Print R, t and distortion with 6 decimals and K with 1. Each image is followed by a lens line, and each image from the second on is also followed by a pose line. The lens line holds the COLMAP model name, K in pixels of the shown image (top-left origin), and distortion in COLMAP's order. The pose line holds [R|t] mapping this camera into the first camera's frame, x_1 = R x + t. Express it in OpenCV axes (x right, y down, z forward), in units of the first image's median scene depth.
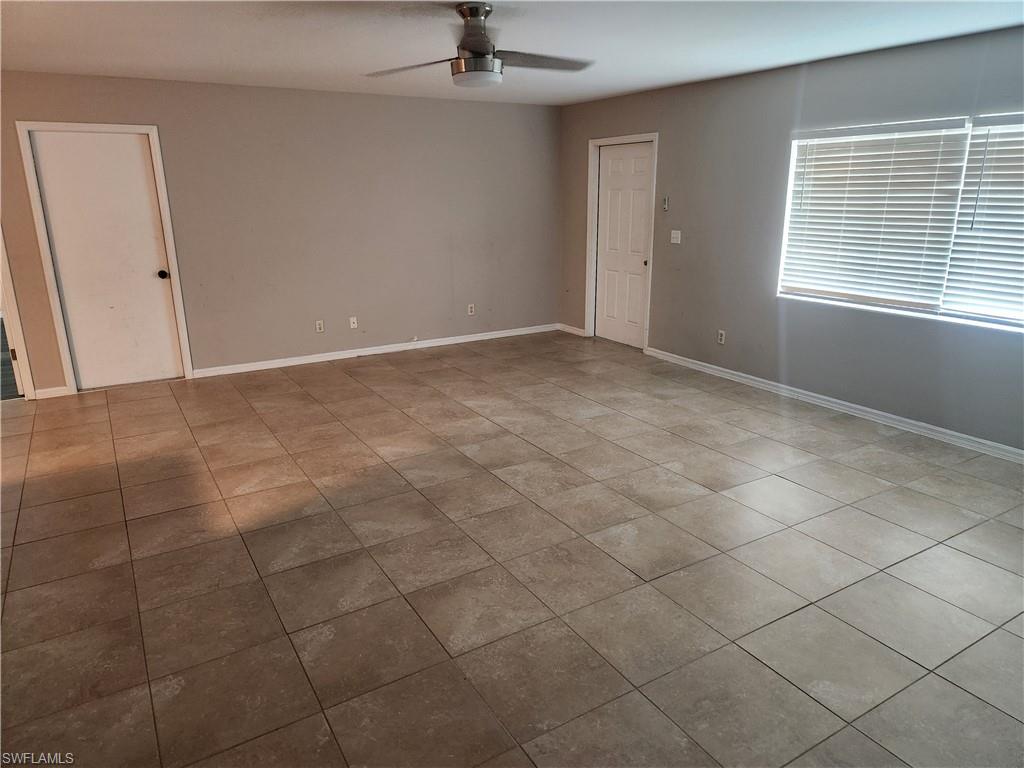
lens RADIAL K [[682.8, 0, 515.5], [0, 682.8, 390.1], [0, 0, 1]] dist [0.069538, -0.056688]
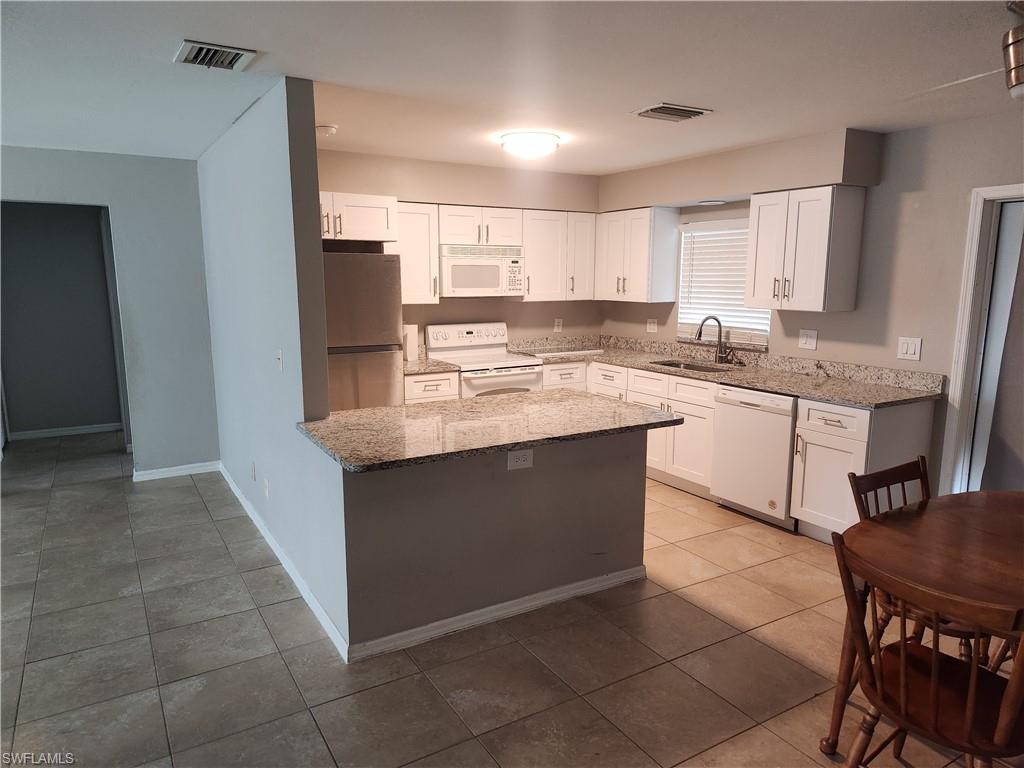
lens RADIAL K [[682.8, 0, 511.4], [0, 682.8, 389.6], [0, 0, 1]] dist [0.069538, -0.056688]
pose [[-0.999981, 0.005434, 0.002905, -0.881190], [0.006159, 0.895443, 0.445133, -0.417131], [-0.000183, 0.445142, -0.895460, 1.425088]]
